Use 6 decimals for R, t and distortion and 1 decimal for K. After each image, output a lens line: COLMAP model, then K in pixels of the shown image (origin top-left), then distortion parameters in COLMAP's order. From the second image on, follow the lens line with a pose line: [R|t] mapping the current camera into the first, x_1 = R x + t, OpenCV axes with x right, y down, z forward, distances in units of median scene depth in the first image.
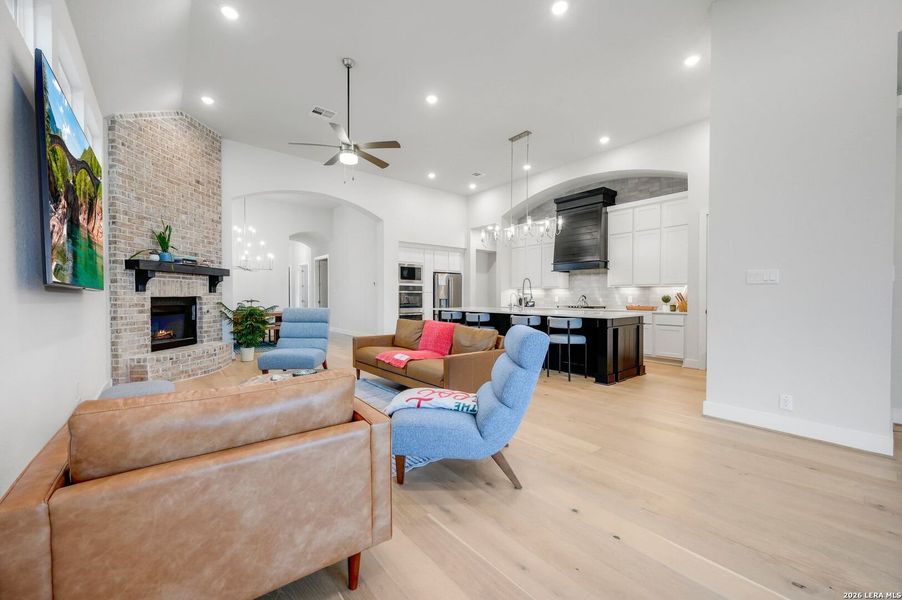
lens RADIAL K [[359.3, 0, 451.0], [0, 359.3, 300.0], [0, 0, 1]] dist [-0.001087, 0.000107]
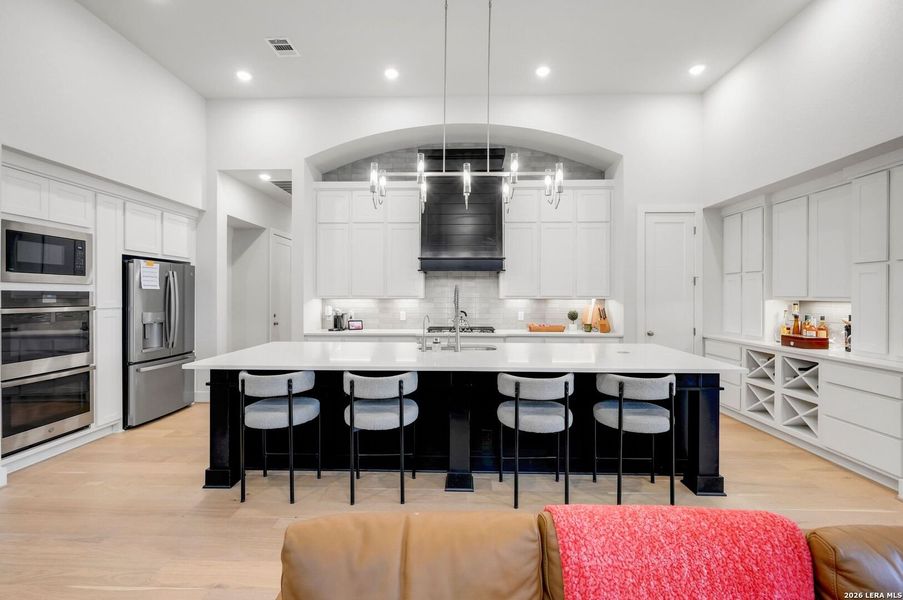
lens RADIAL K [[378.5, 0, 451.4], [0, 378.5, 296.2], [0, 0, 1]] dist [-0.001672, -0.000144]
pose [[0.650385, -0.001375, 0.759604, -0.160924], [0.006094, 0.999976, -0.003408, -0.037126], [-0.759581, 0.006846, 0.650377, 0.575718]]
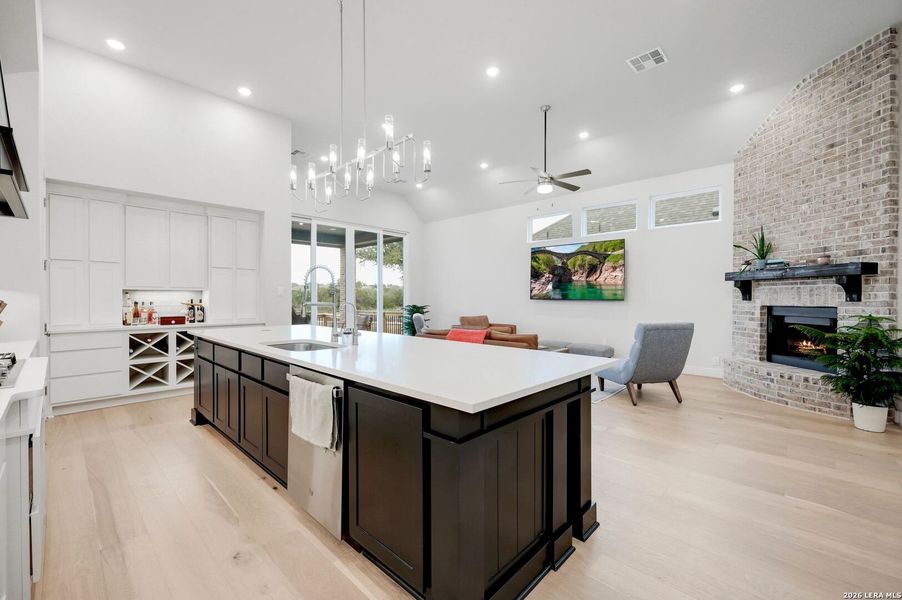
lens RADIAL K [[378.1, 0, 450.9], [0, 378.1, 296.2], [0, 0, 1]] dist [-0.001672, -0.000144]
pose [[-0.992063, -0.002617, -0.125718, 0.100938], [-0.003609, 0.999964, 0.007670, -0.025679], [0.125694, 0.008063, -0.992036, 1.242041]]
